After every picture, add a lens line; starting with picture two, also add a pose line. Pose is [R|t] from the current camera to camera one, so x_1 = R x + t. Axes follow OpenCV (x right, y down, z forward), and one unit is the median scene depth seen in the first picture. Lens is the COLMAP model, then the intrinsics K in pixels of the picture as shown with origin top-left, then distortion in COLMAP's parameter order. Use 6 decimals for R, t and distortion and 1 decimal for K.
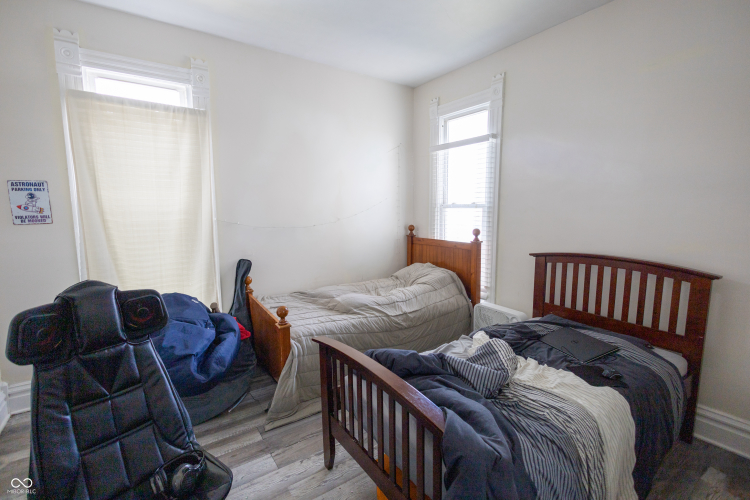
lens RADIAL K [[345.7, 0, 378.6], [0, 345.7, 250.1], [0, 0, 1]] dist [0.015483, -0.002813]
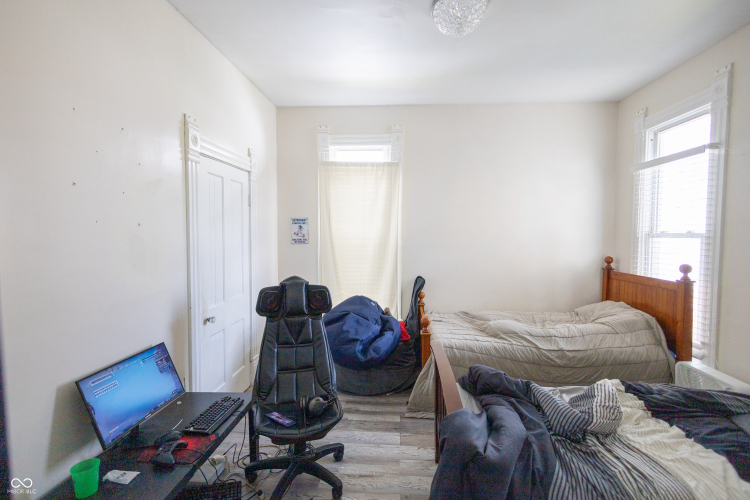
lens RADIAL K [[345.7, 0, 376.5], [0, 345.7, 249.8], [0, 0, 1]] dist [0.015483, -0.002813]
pose [[0.789558, 0.036023, -0.612618, 0.269717], [-0.083805, 0.995253, -0.049488, 0.004000], [0.607927, 0.090414, 0.788828, -0.061986]]
